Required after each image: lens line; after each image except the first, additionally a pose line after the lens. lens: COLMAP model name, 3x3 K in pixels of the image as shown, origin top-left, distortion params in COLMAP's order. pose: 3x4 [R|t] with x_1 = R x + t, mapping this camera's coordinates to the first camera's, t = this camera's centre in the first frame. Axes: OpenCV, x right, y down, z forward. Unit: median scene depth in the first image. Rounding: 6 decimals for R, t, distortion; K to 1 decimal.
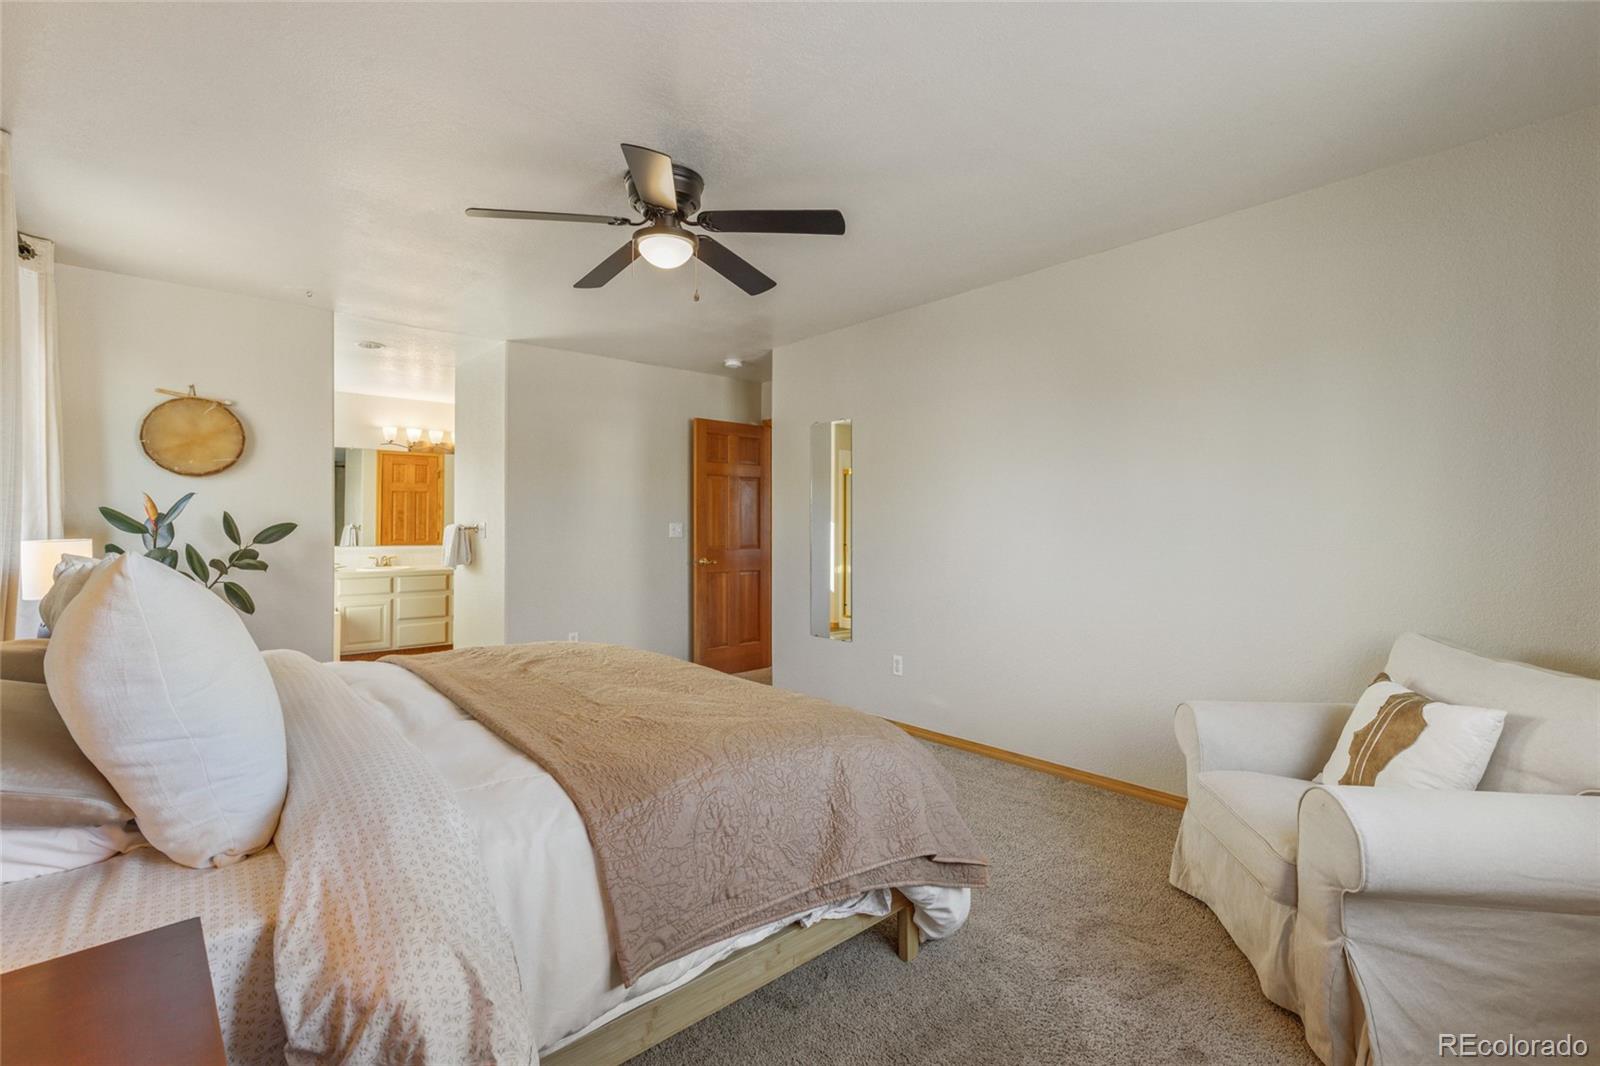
lens RADIAL K [[722.4, 0, 806.7], [0, 722.4, 529.6], [0, 0, 1]] dist [0.001381, 0.000641]
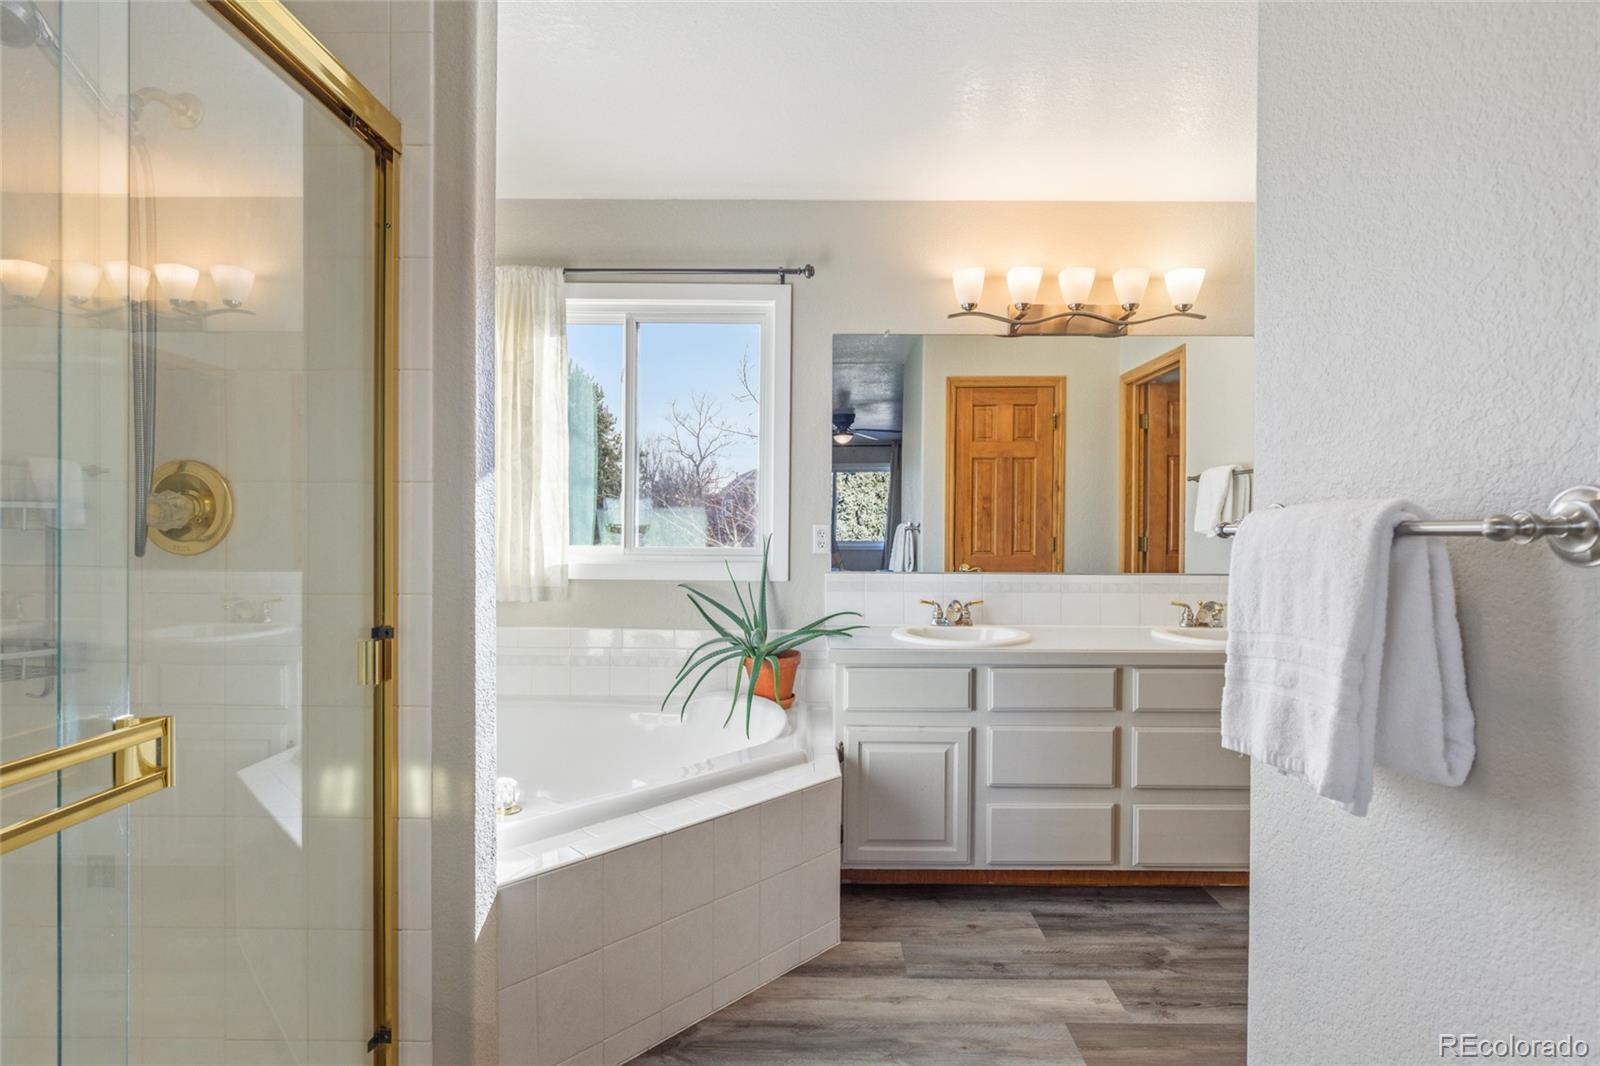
lens RADIAL K [[791.5, 0, 801.7], [0, 791.5, 529.6], [0, 0, 1]] dist [-0.001184, -0.000590]
pose [[0.743667, -0.001660, -0.668549, -0.355843], [0.000063, 0.999997, -0.002414, -0.000381], [0.668551, 0.001753, 0.743665, 0.618544]]
